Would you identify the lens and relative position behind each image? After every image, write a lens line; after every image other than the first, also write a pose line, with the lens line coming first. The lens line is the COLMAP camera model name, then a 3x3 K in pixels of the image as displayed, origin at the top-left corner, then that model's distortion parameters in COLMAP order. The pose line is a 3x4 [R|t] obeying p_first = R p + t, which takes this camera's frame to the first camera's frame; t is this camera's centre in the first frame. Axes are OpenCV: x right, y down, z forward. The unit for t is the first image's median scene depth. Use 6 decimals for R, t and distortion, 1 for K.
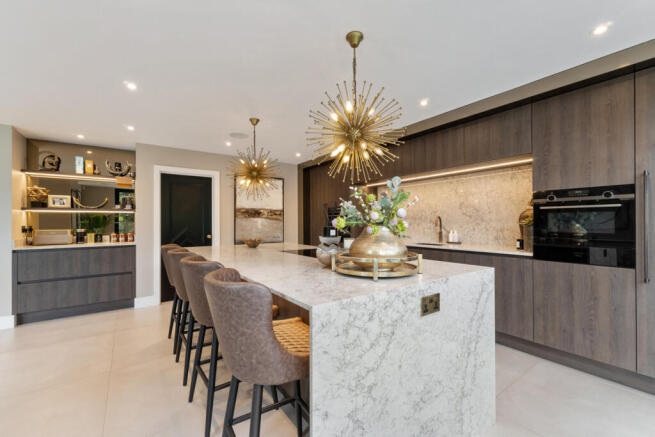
lens RADIAL K [[286.7, 0, 327.3], [0, 286.7, 221.4], [0, 0, 1]] dist [0.017312, 0.000347]
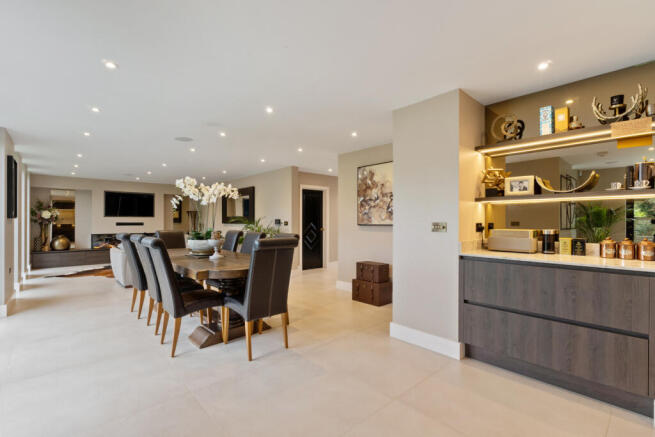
lens RADIAL K [[294.3, 0, 330.4], [0, 294.3, 219.2], [0, 0, 1]] dist [-0.010541, 0.000030]
pose [[0.119978, -0.000129, -0.992777, -0.321428], [0.001690, 0.999999, 0.000075, 0.004824], [0.992775, -0.001686, 0.119978, 0.503057]]
